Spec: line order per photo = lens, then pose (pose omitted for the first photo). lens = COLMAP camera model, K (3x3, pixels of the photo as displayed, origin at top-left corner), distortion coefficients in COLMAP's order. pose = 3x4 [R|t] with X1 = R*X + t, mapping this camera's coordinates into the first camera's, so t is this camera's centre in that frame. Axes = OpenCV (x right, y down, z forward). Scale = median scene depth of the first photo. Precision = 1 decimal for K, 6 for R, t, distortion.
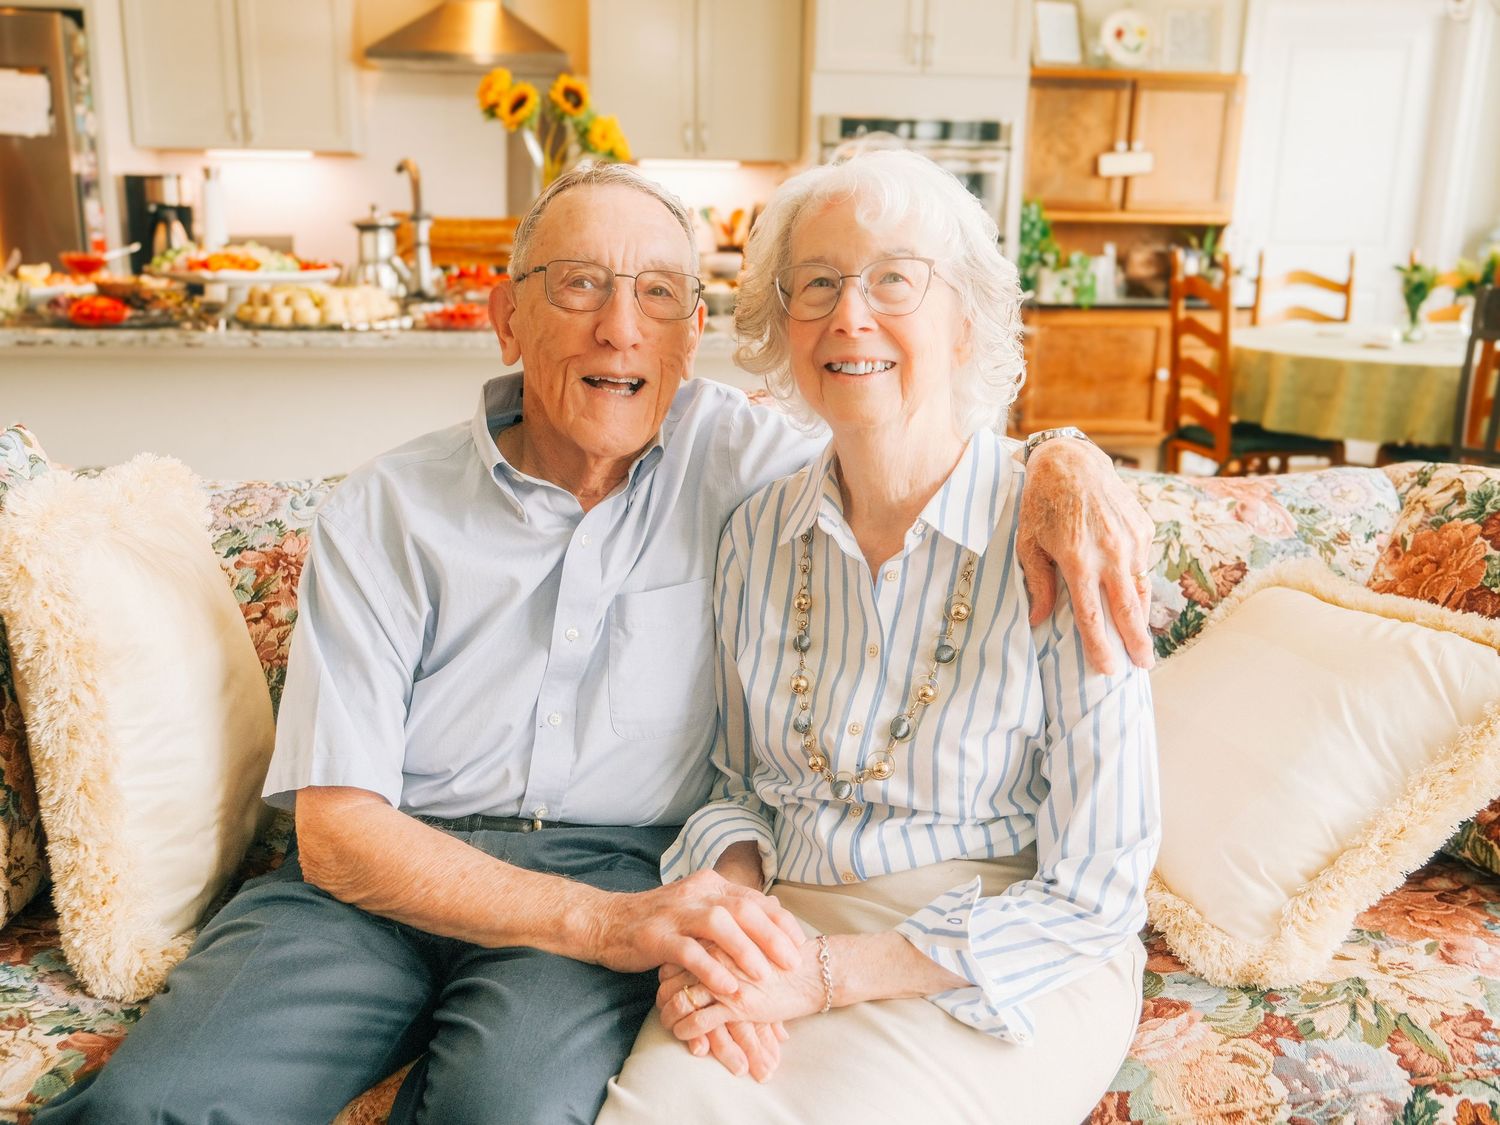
lens RADIAL K [[1324.2, 0, 740.7], [0, 1324.2, 565.1], [0, 0, 1]] dist [0.012574, -0.007342]
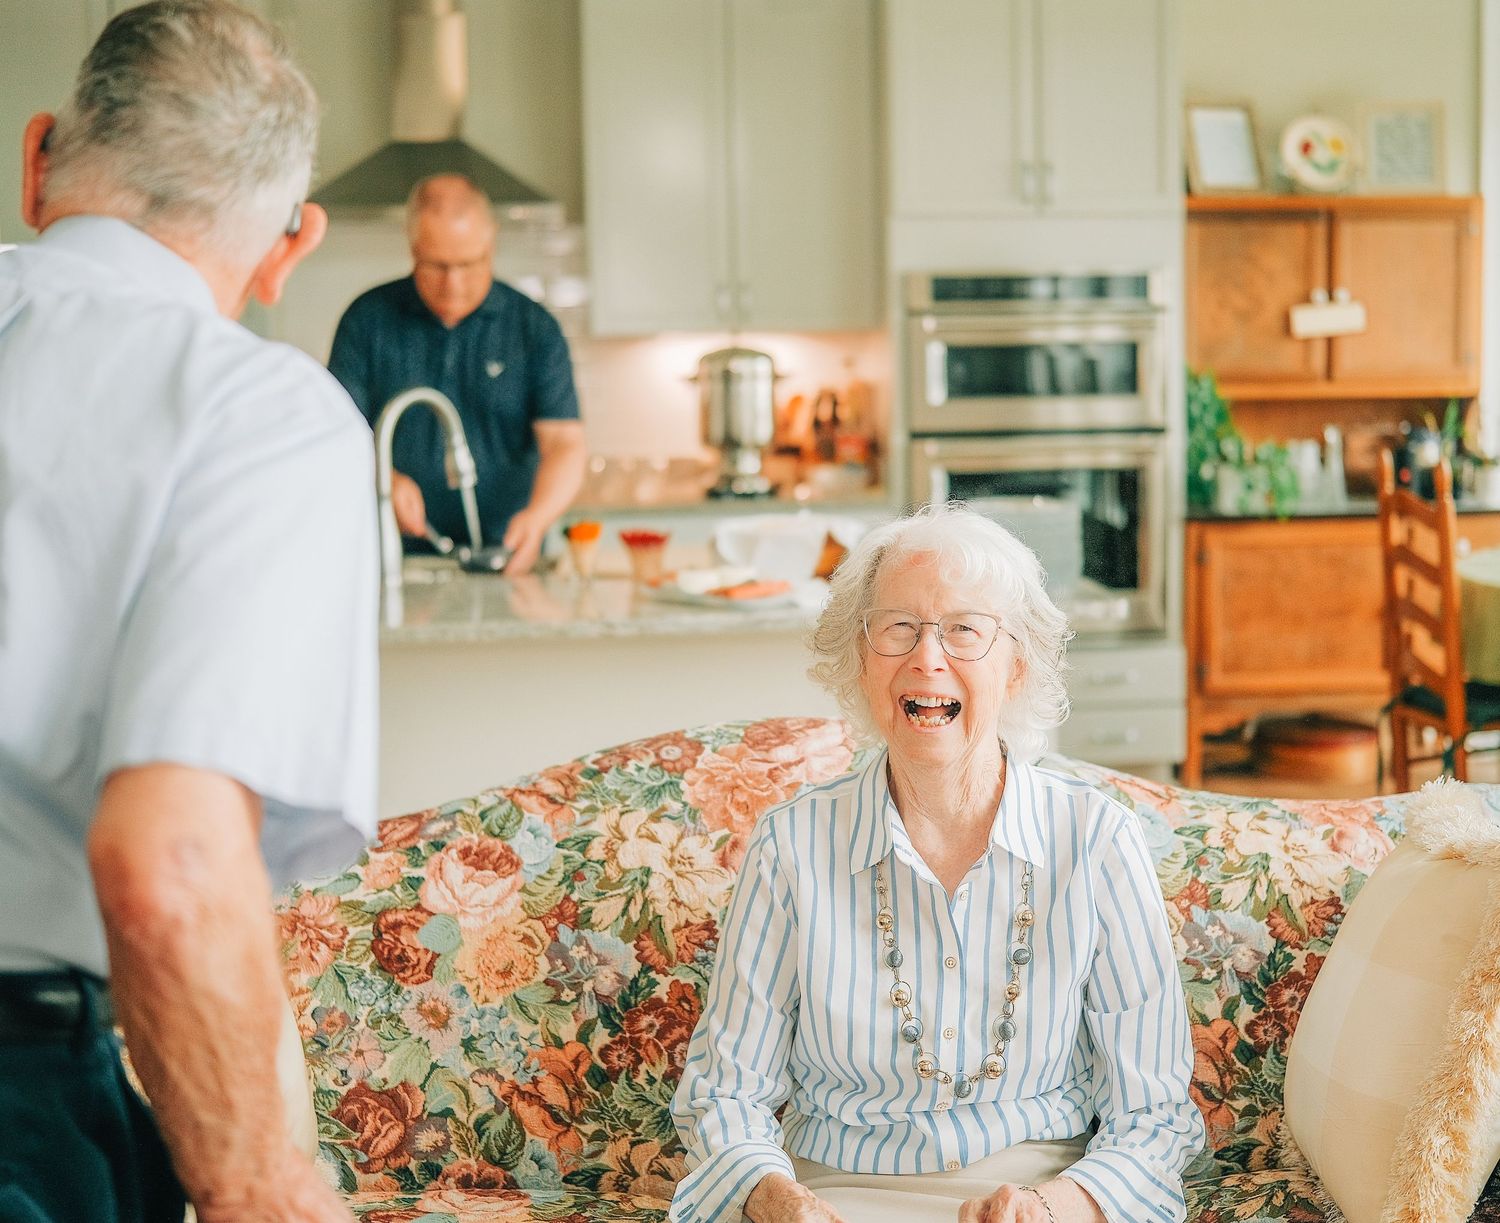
lens RADIAL K [[2161.5, 0, 751.6], [0, 2161.5, 612.5], [0, 0, 1]] dist [-0.103309, 0.000000]
pose [[0.999055, -0.030693, -0.030781, 0.026661], [0.026621, 0.991807, -0.124942, -0.024203], [0.034363, 0.124005, 0.991686, -0.534325]]
